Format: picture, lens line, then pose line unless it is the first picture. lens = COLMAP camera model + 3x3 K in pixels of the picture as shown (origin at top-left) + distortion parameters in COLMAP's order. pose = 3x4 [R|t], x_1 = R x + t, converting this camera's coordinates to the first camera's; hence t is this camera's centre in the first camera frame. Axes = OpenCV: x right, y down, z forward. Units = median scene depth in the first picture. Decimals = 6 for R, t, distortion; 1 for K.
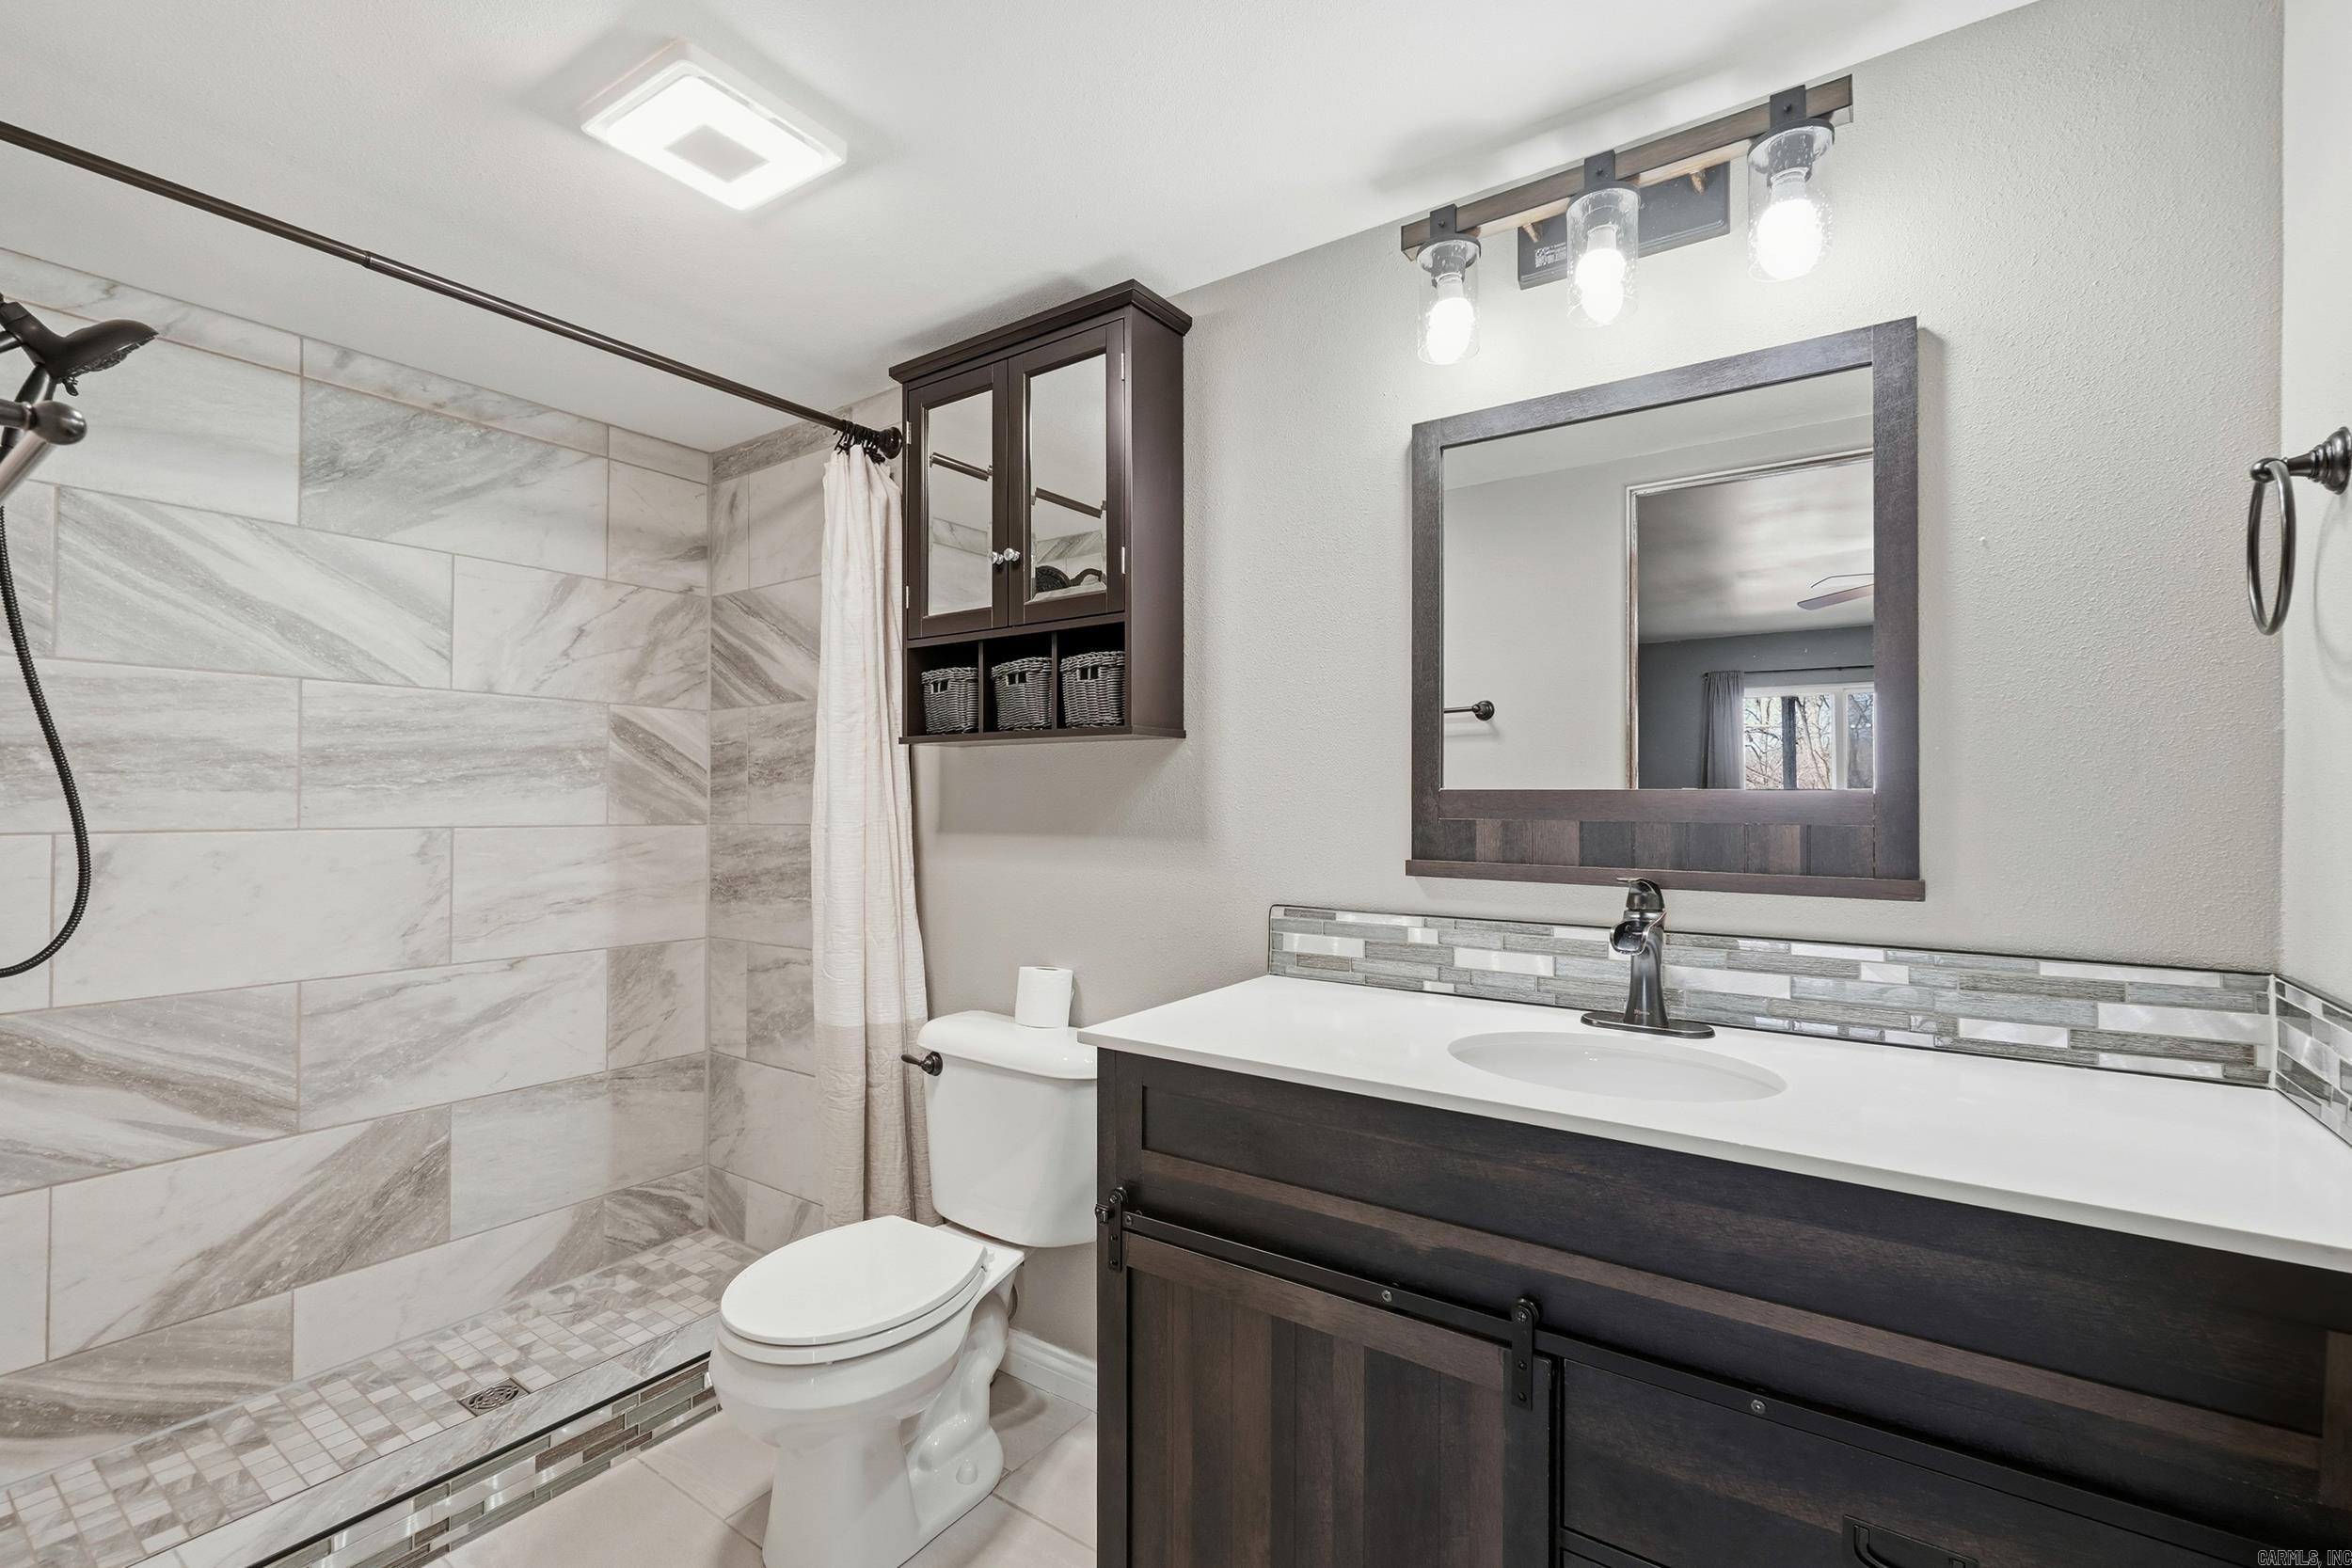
lens RADIAL K [[1023.0, 0, 1179.8], [0, 1023.0, 788.3], [0, 0, 1]] dist [-0.000823, 0.000018]
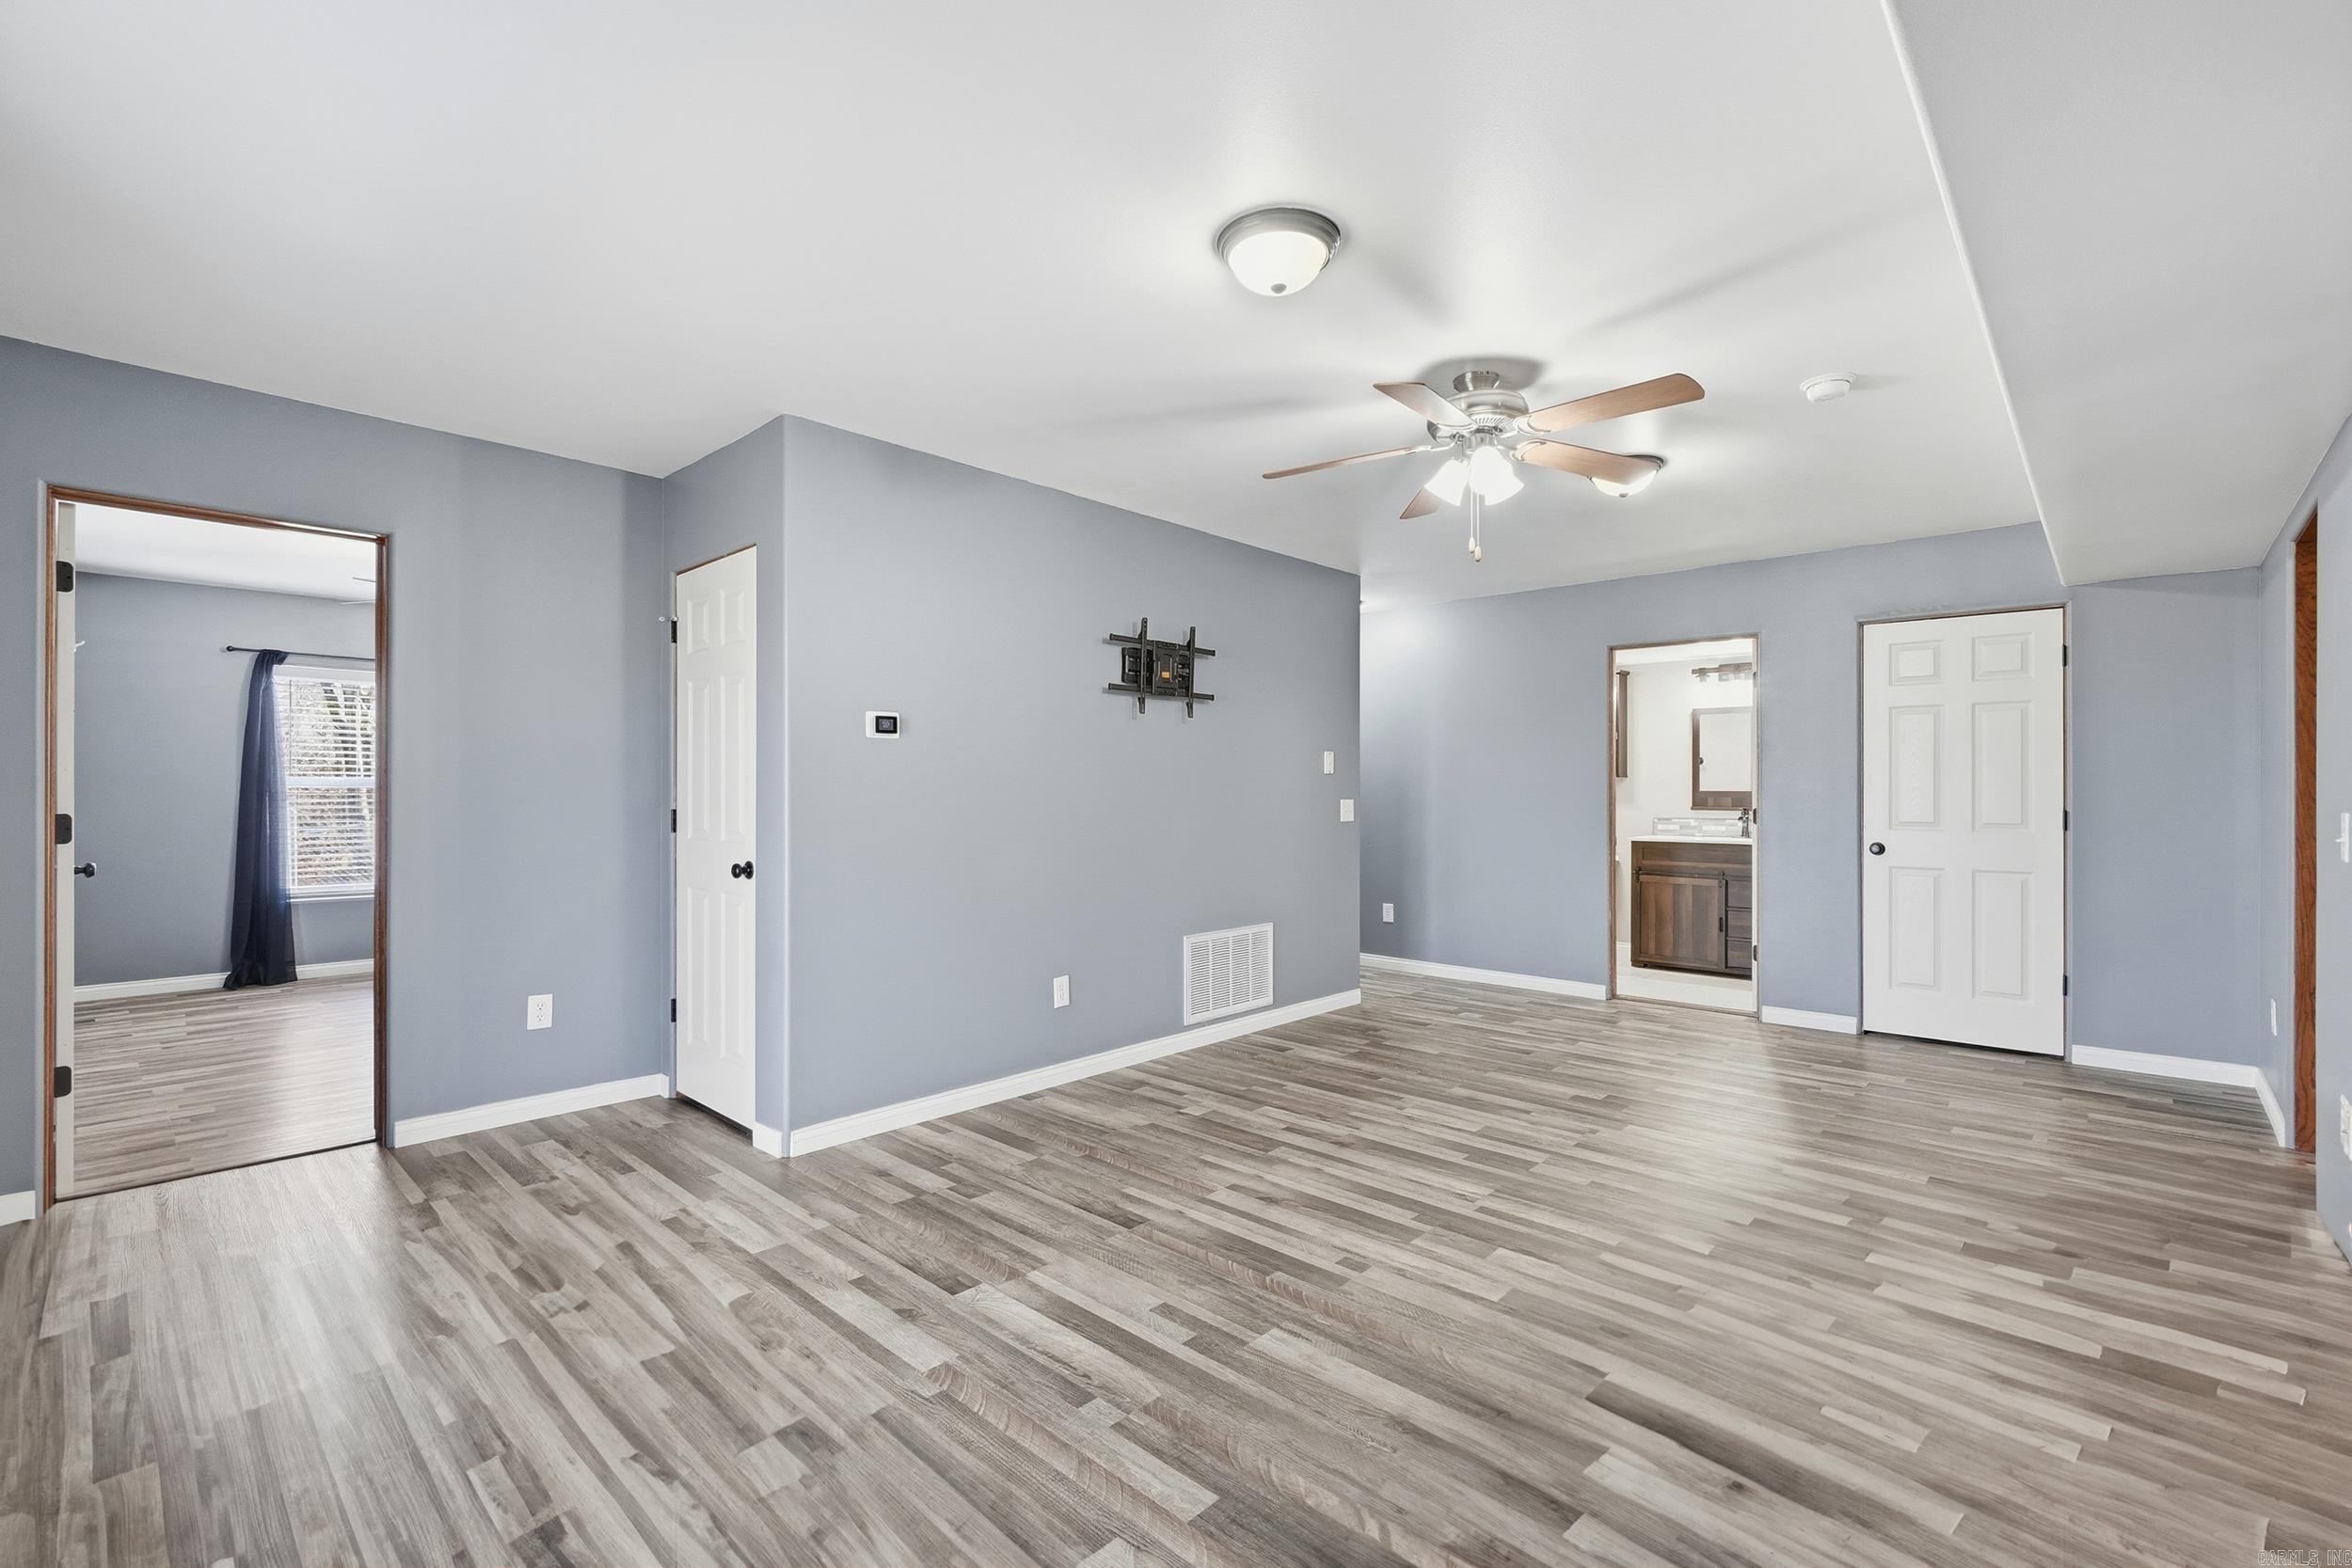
lens RADIAL K [[1023.0, 0, 1176.1], [0, 1023.0, 781.1], [0, 0, 1]] dist [-0.000823, 0.000018]
pose [[0.990013, -0.001956, -0.140959, -1.460958], [0.002377, 0.999993, 0.002820, -0.062506], [0.140953, -0.003127, 0.990011, -3.978738]]
